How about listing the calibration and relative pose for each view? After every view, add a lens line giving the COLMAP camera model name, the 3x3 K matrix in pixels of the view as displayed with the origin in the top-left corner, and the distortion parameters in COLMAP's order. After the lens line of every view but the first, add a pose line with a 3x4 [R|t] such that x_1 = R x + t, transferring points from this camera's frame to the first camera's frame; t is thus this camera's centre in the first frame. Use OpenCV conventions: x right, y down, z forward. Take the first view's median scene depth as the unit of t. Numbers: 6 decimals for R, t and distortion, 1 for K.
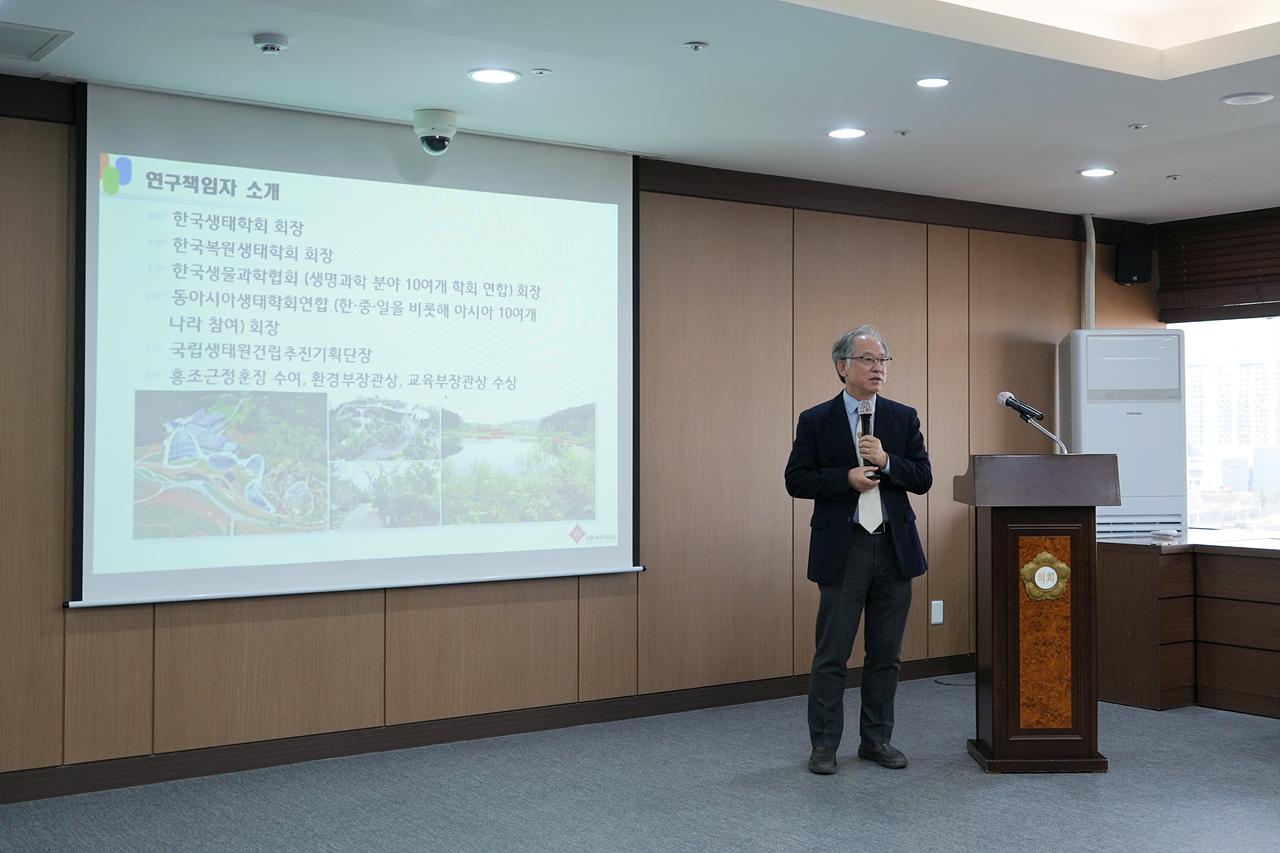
lens RADIAL K [[1471.0, 0, 640.3], [0, 1471.0, 403.9], [0, 0, 1]] dist [-0.006786, -0.000717]
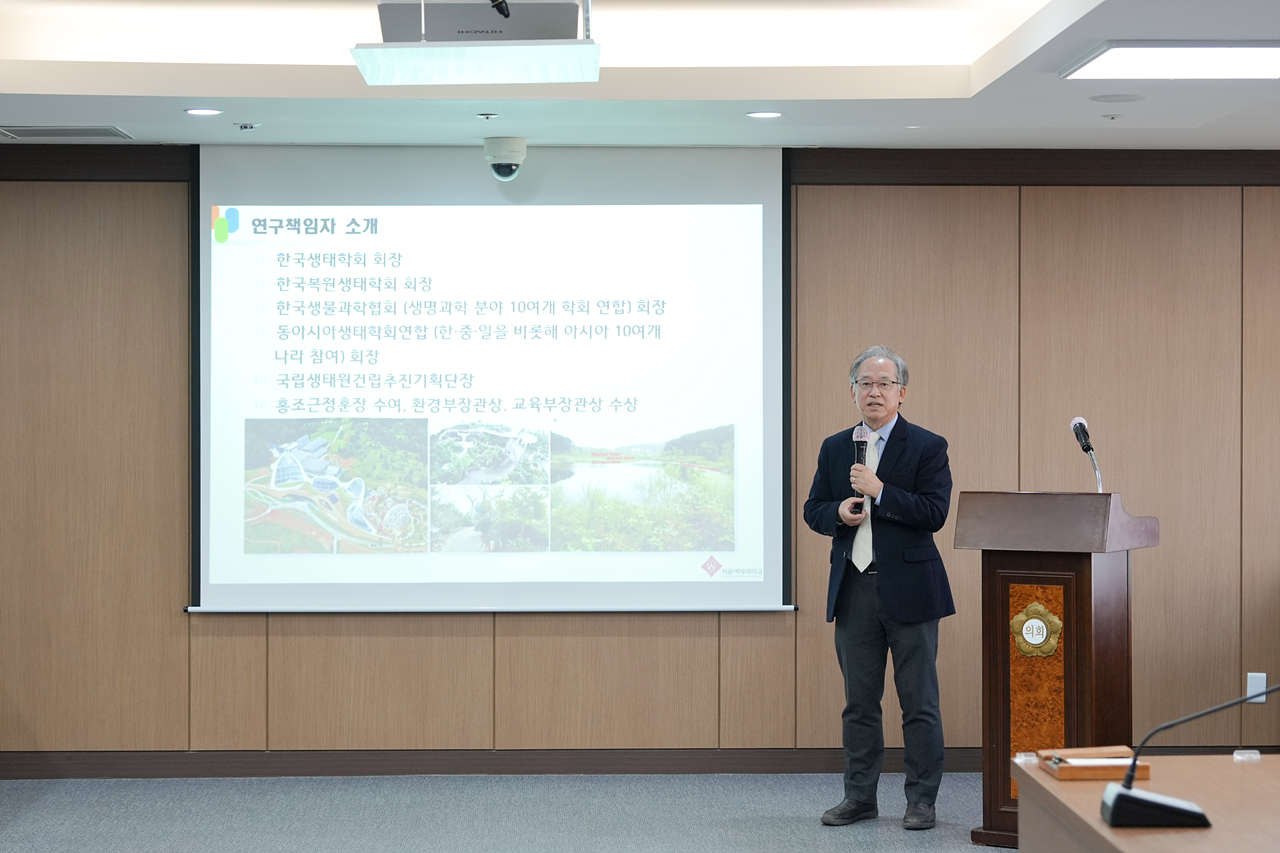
lens RADIAL K [[2572.0, 0, 640.0], [0, 2572.0, 426.5], [0, 0, 1]] dist [0.019156, 0.028858]
pose [[0.826914, 0.004681, -0.562309, 0.940420], [0.012362, 0.999572, 0.026501, -0.048671], [0.562192, -0.028865, 0.826503, -0.407696]]
